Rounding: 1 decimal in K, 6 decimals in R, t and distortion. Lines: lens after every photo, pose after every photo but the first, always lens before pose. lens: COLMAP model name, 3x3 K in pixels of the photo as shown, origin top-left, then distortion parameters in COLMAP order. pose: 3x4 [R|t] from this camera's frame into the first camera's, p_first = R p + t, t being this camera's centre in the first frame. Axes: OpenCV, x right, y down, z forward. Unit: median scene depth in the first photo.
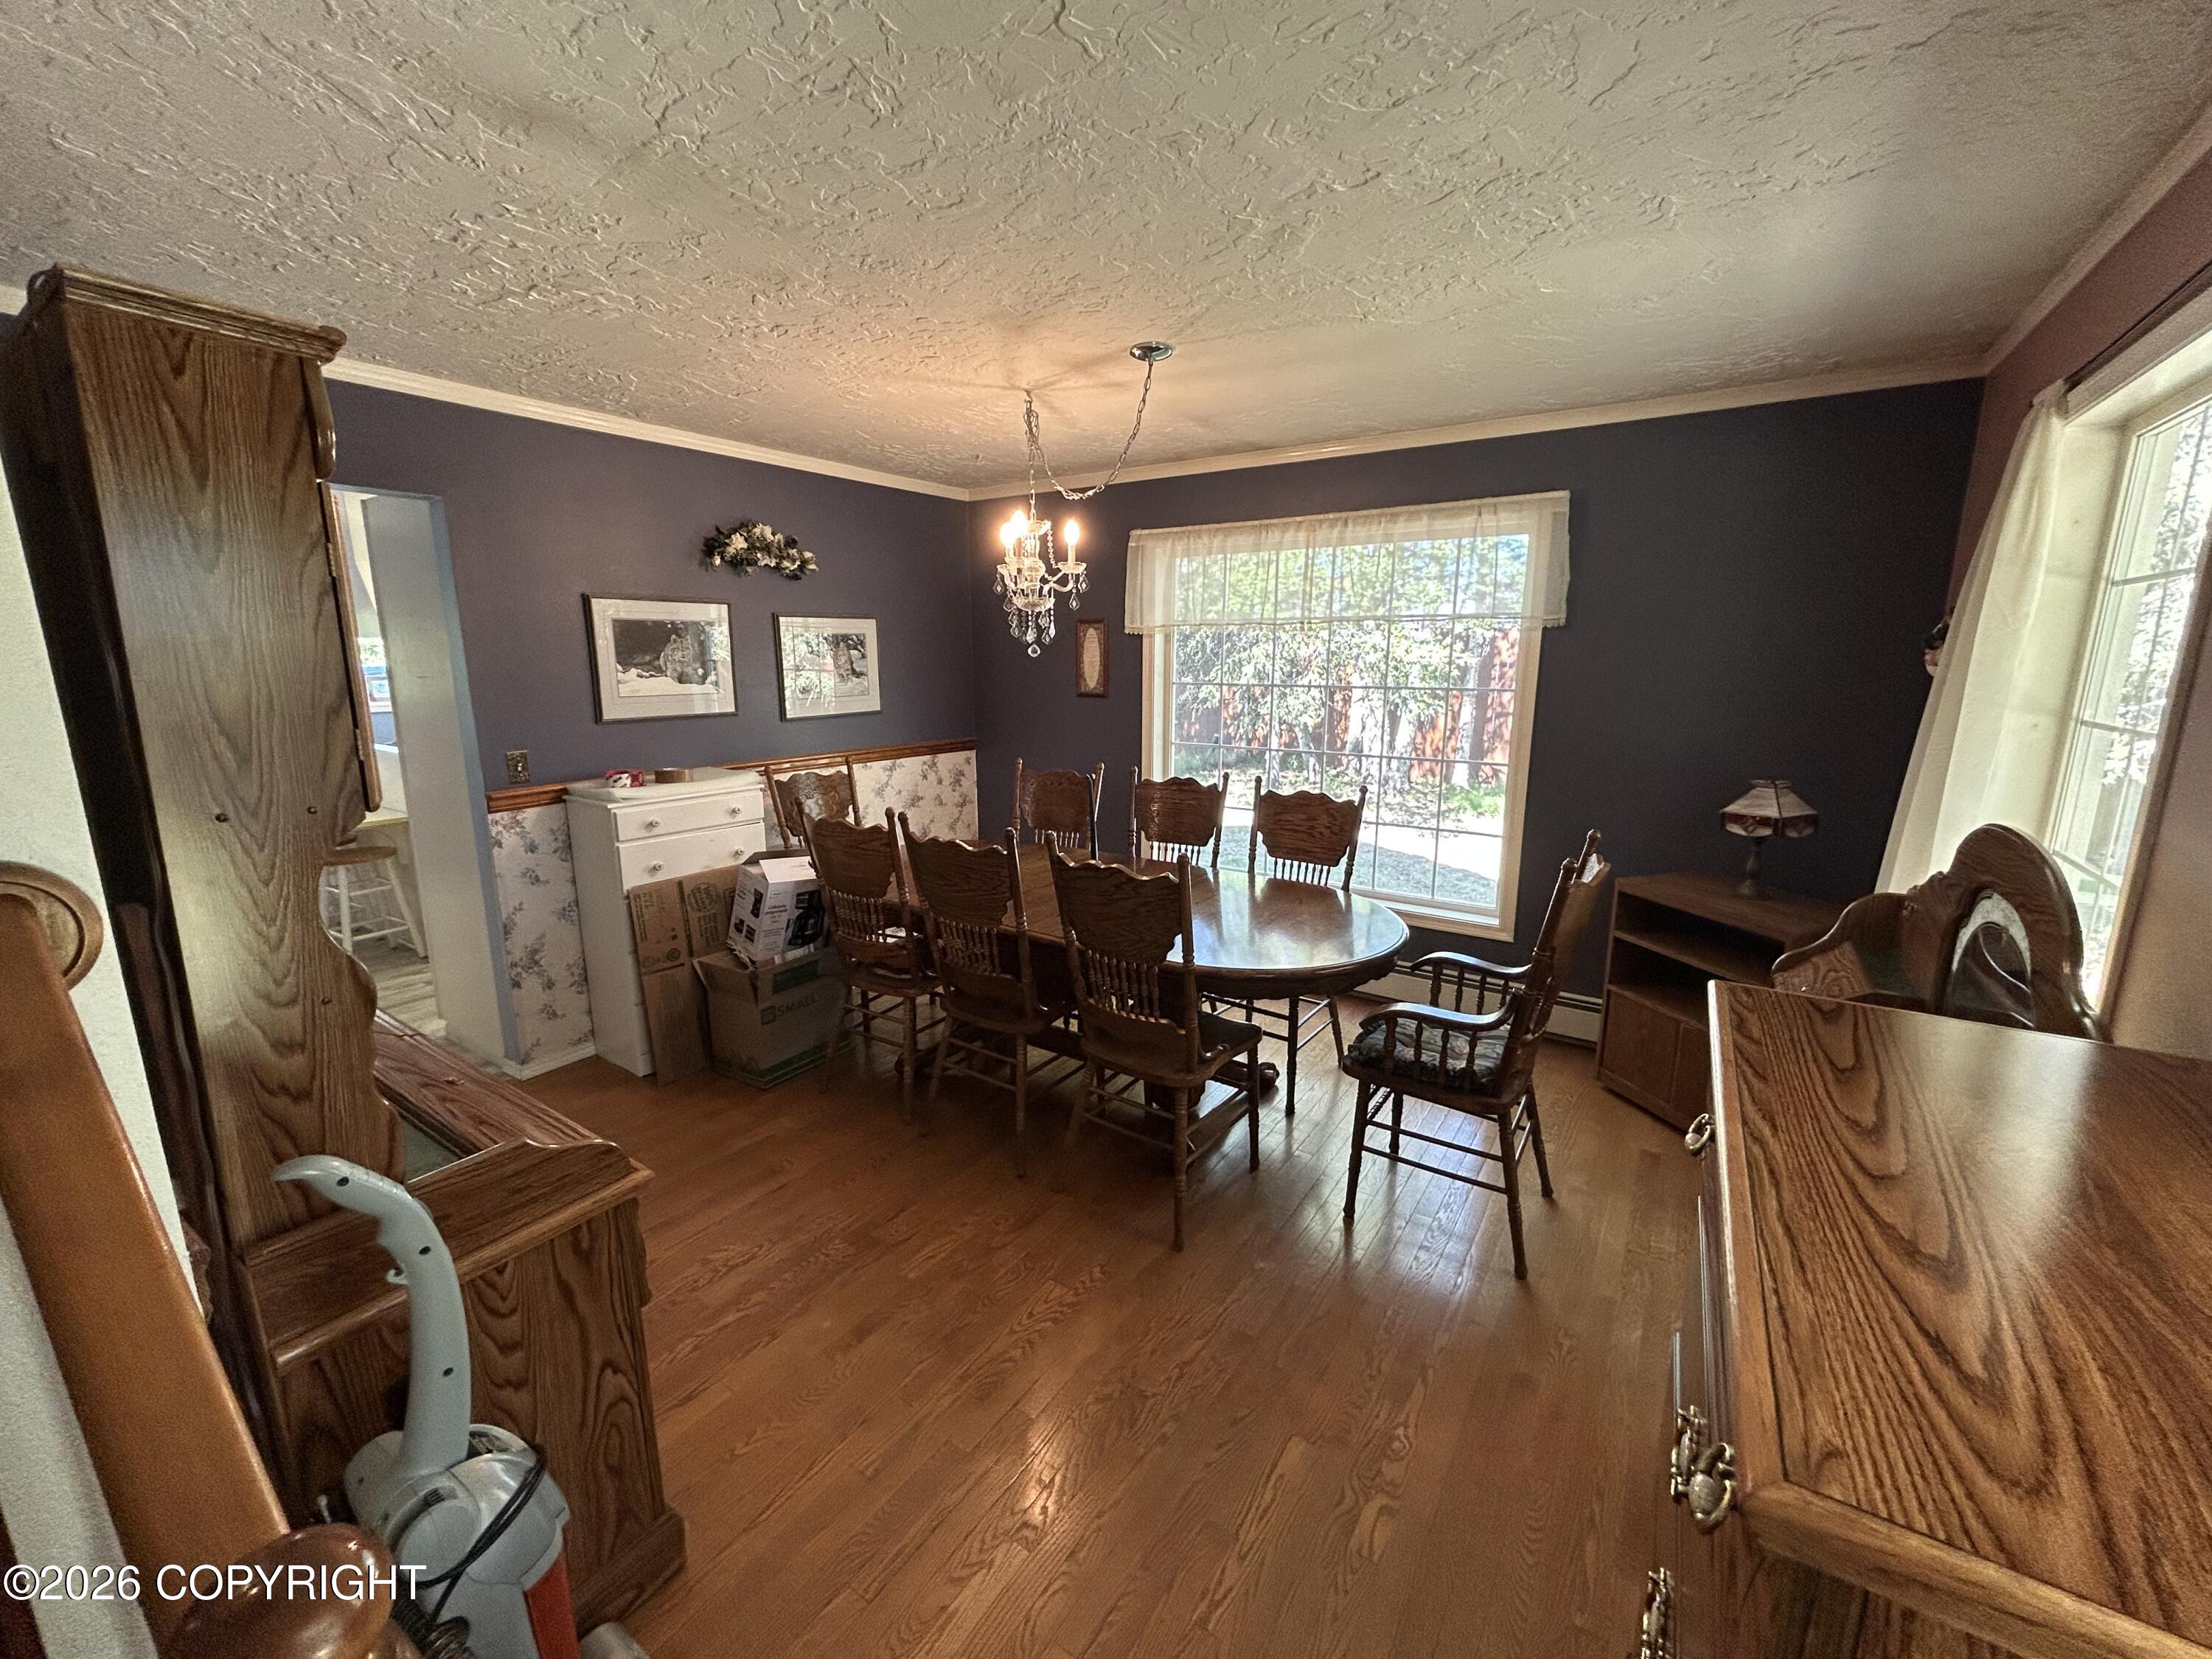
lens RADIAL K [[885.6, 0, 1109.8], [0, 885.6, 835.0], [0, 0, 1]] dist [0.003671, -0.001668]
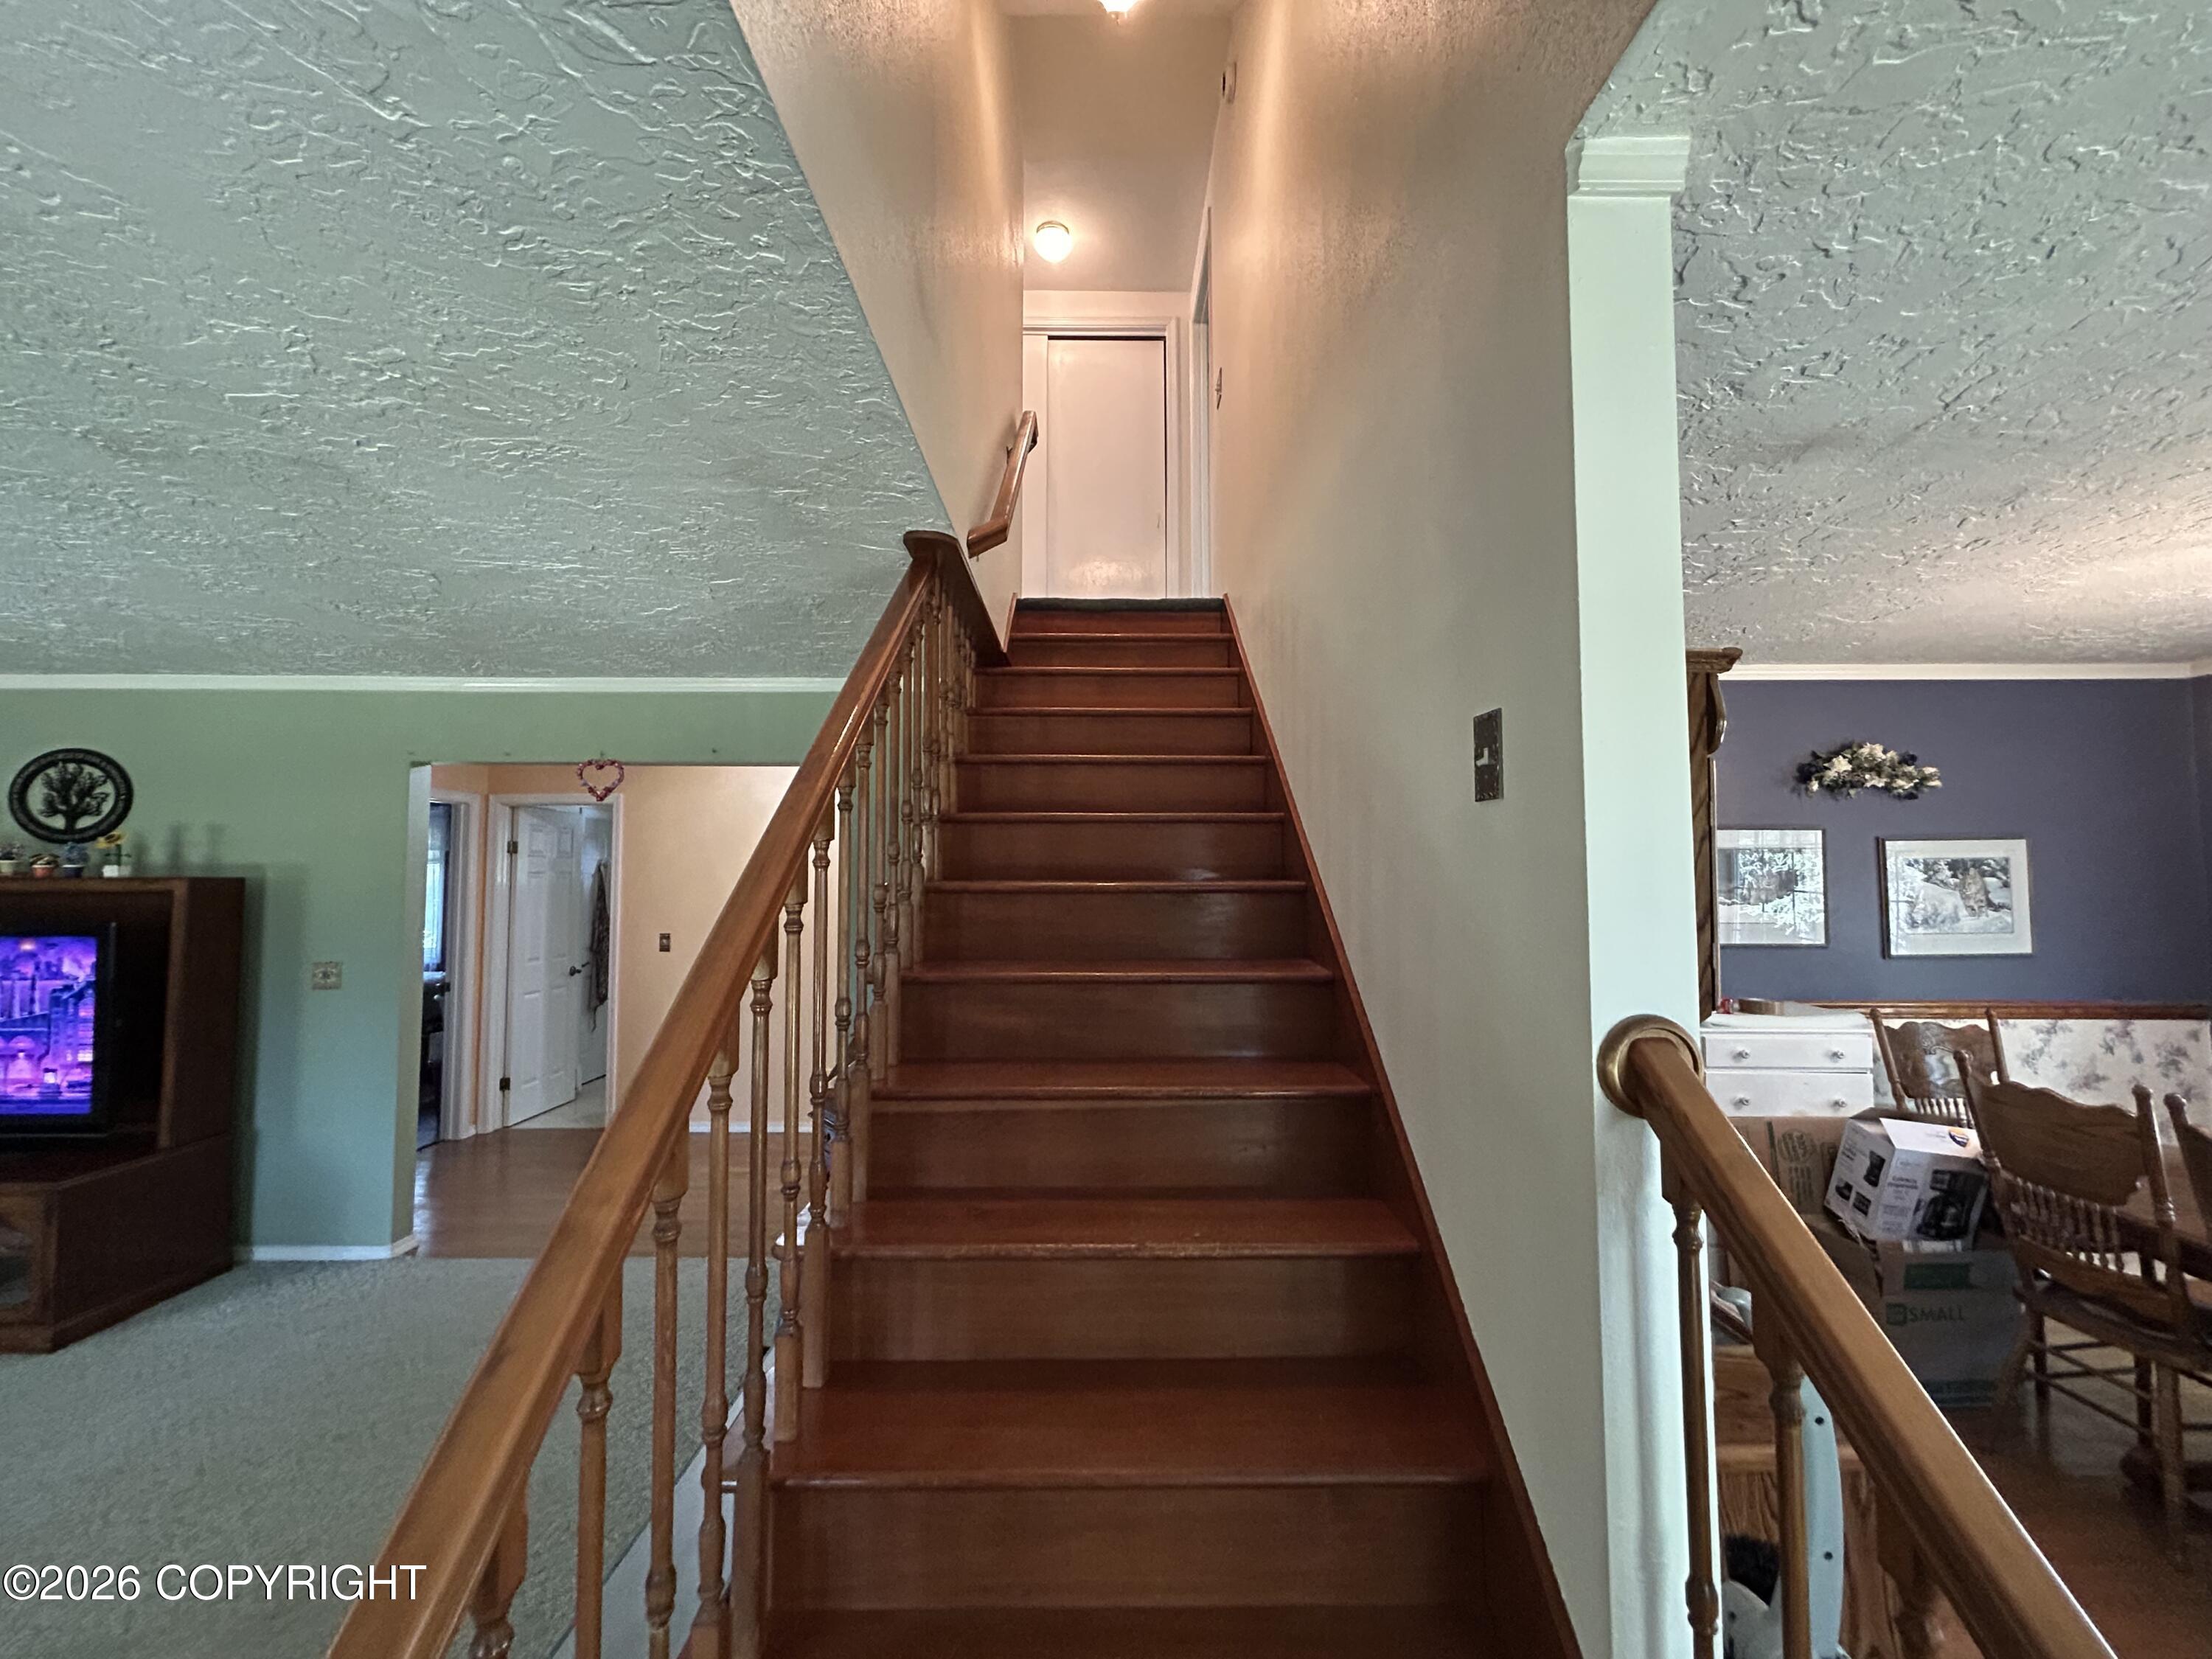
lens RADIAL K [[885.6, 0, 1099.0], [0, 885.6, 831.2], [0, 0, 1]] dist [0.003671, -0.001668]
pose [[0.560617, -0.044425, -0.826883, -0.091675], [-0.167985, 0.971696, -0.166098, 0.027090], [0.810857, 0.232021, 0.537286, -0.132545]]
